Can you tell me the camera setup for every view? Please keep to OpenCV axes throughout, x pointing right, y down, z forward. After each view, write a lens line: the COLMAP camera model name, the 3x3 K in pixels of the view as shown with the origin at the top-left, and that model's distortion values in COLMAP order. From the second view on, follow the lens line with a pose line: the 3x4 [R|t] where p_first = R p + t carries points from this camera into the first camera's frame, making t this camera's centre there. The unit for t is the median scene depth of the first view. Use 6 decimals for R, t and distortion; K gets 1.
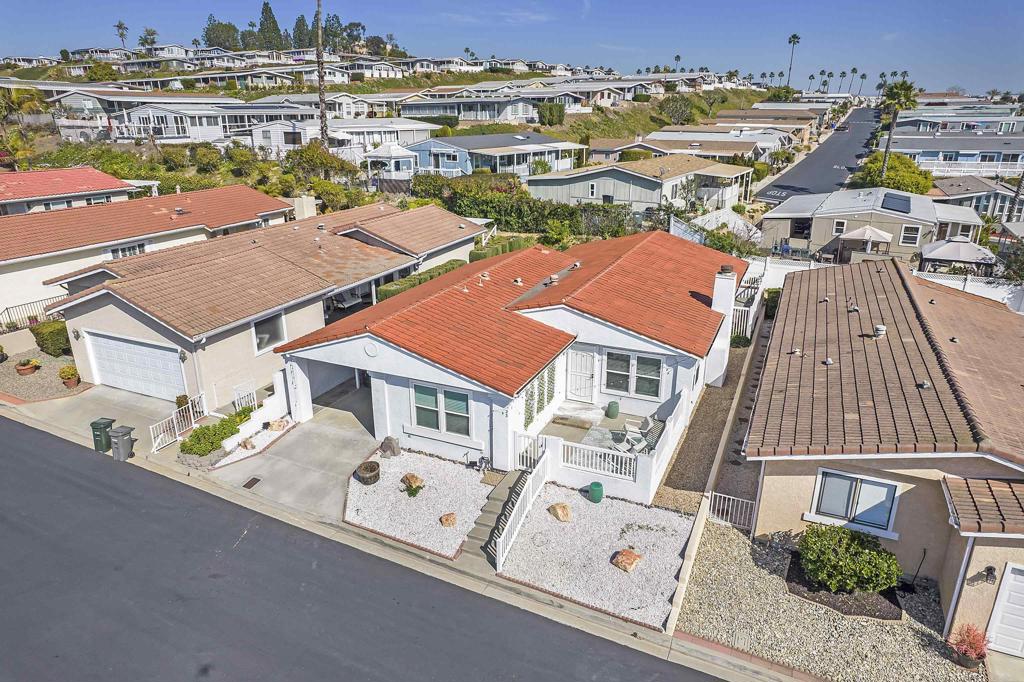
lens RADIAL K [[656.6, 0, 512.0], [0, 656.6, 341.0], [0, 0, 1]] dist [-0.076229, 0.071283]
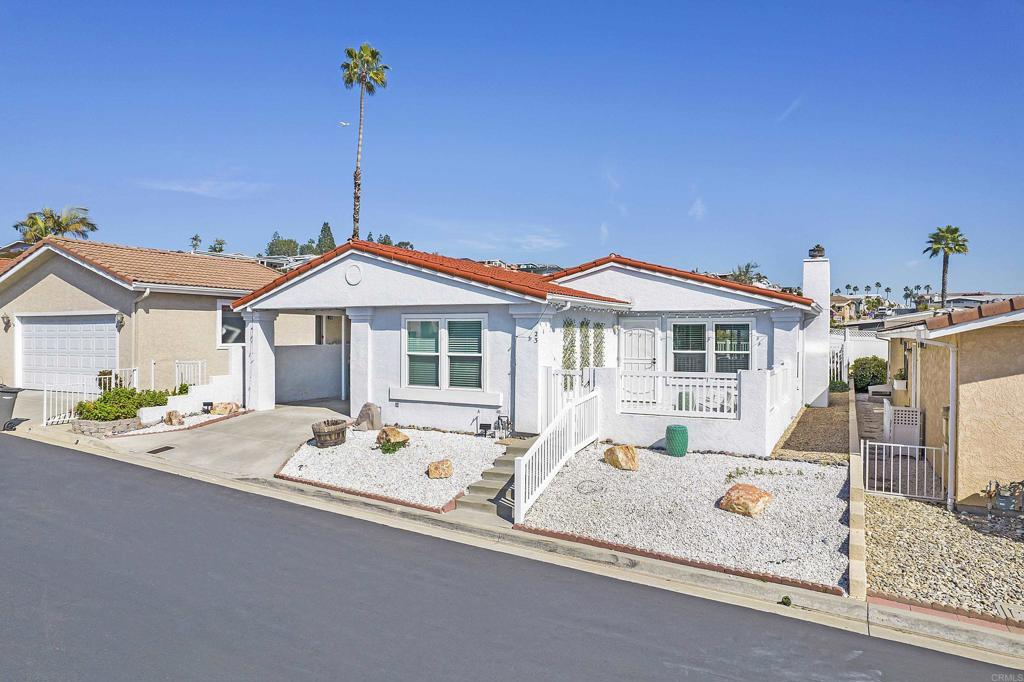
lens RADIAL K [[656.6, 0, 512.0], [0, 656.6, 341.0], [0, 0, 1]] dist [-0.076229, 0.071283]
pose [[0.998477, 0.006655, -0.054769, 0.003321], [-0.024064, 0.945831, -0.323765, 0.279628], [0.049647, 0.324590, 0.944551, 0.296332]]
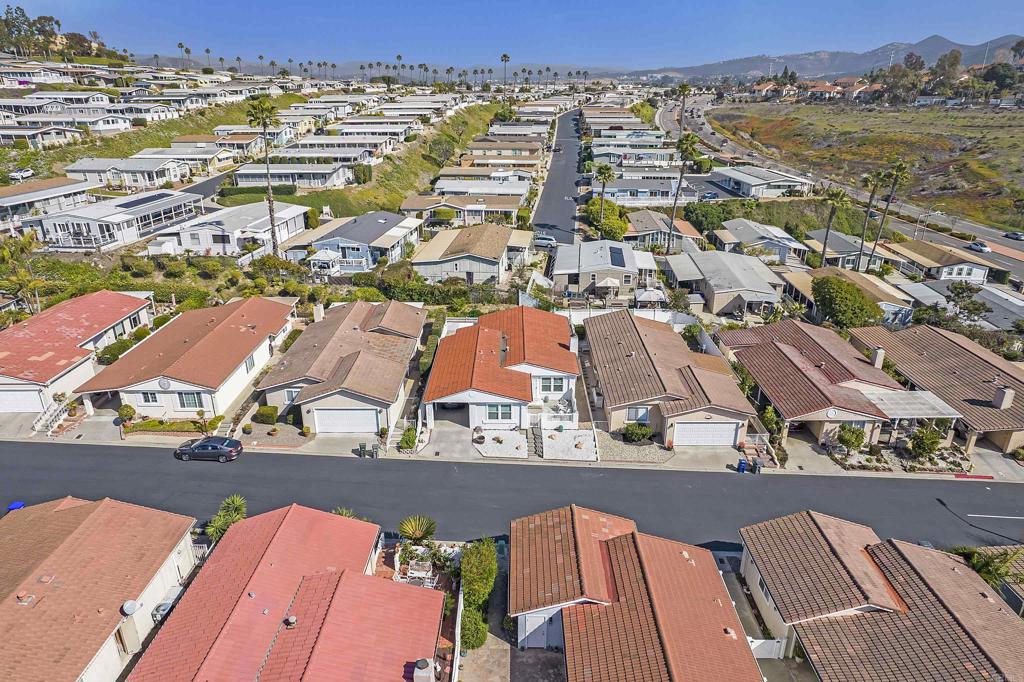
lens RADIAL K [[656.6, 0, 512.0], [0, 656.6, 341.0], [0, 0, 1]] dist [-0.076229, 0.071283]
pose [[0.913029, -0.151973, 0.378526, -0.916619], [0.135709, 0.988311, 0.069454, -0.320989], [-0.384657, -0.012044, 0.922981, -1.333982]]
